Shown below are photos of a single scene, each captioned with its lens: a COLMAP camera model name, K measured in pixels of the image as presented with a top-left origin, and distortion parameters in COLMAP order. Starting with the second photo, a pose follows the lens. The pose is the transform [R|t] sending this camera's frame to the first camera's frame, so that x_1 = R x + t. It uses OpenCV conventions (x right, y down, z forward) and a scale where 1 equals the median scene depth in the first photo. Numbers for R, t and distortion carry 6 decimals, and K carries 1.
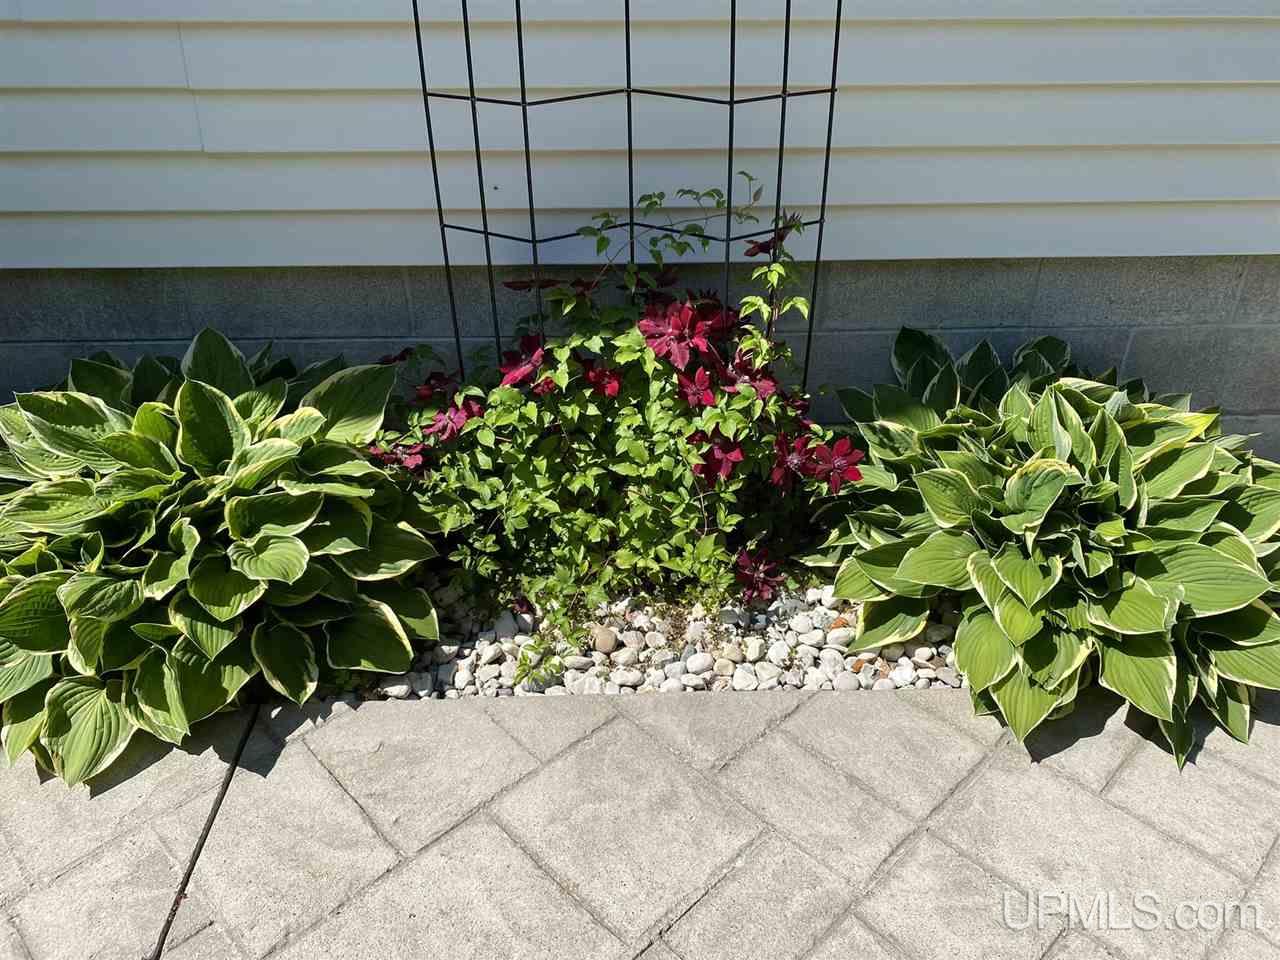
lens RADIAL K [[985.4, 0, 640.9], [0, 985.4, 495.5], [0, 0, 1]] dist [0.002922, -0.002057]
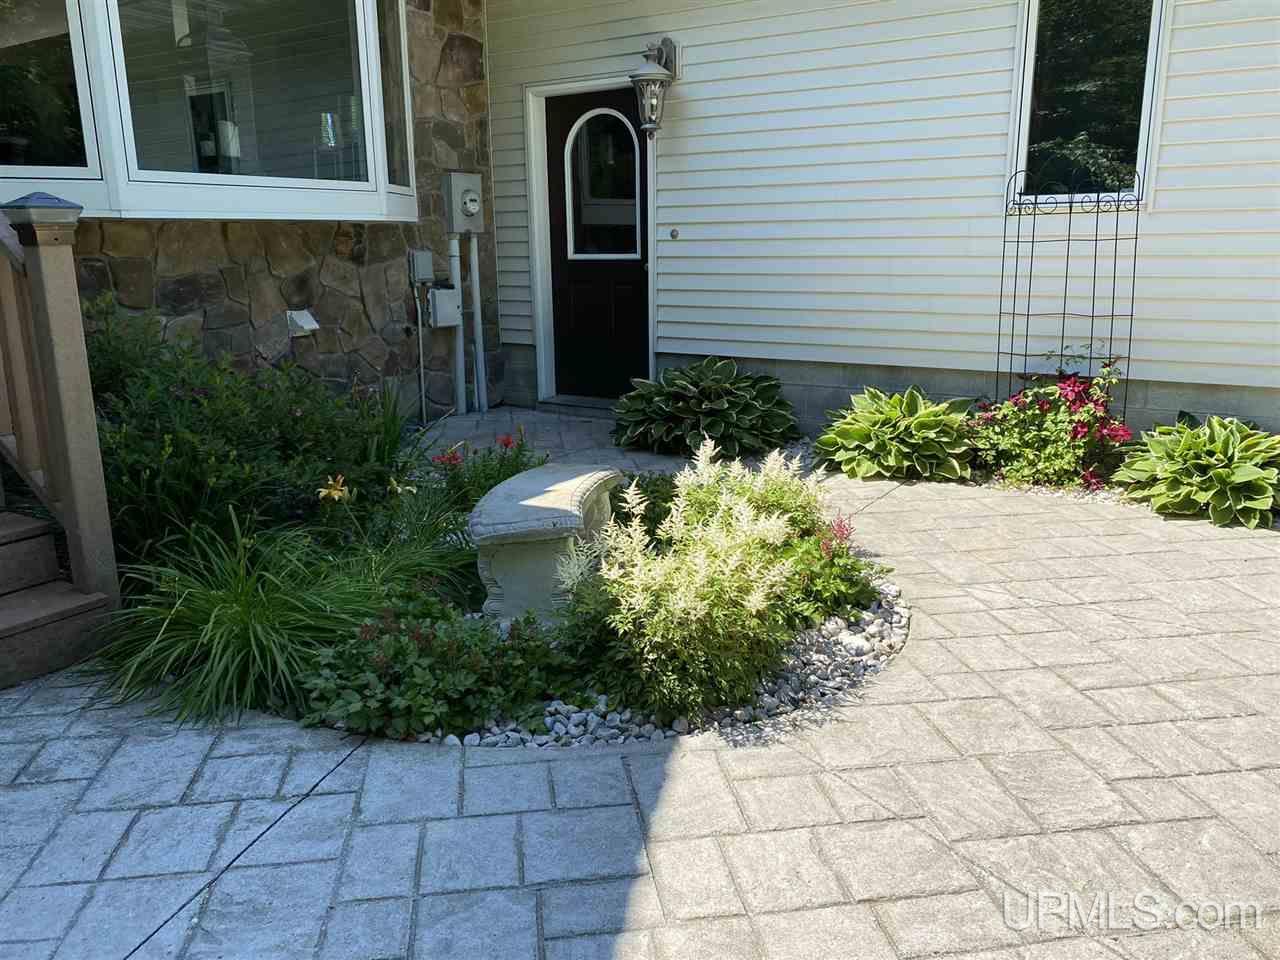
lens RADIAL K [[988.3, 0, 640.0], [0, 988.3, 480.0], [0, 0, 1]] dist [0.005731, -0.004540]
pose [[0.833279, 0.118604, -0.539981, 0.601121], [-0.291660, 0.924050, -0.247116, 1.216454], [0.469661, 0.363407, 0.804583, -1.942634]]
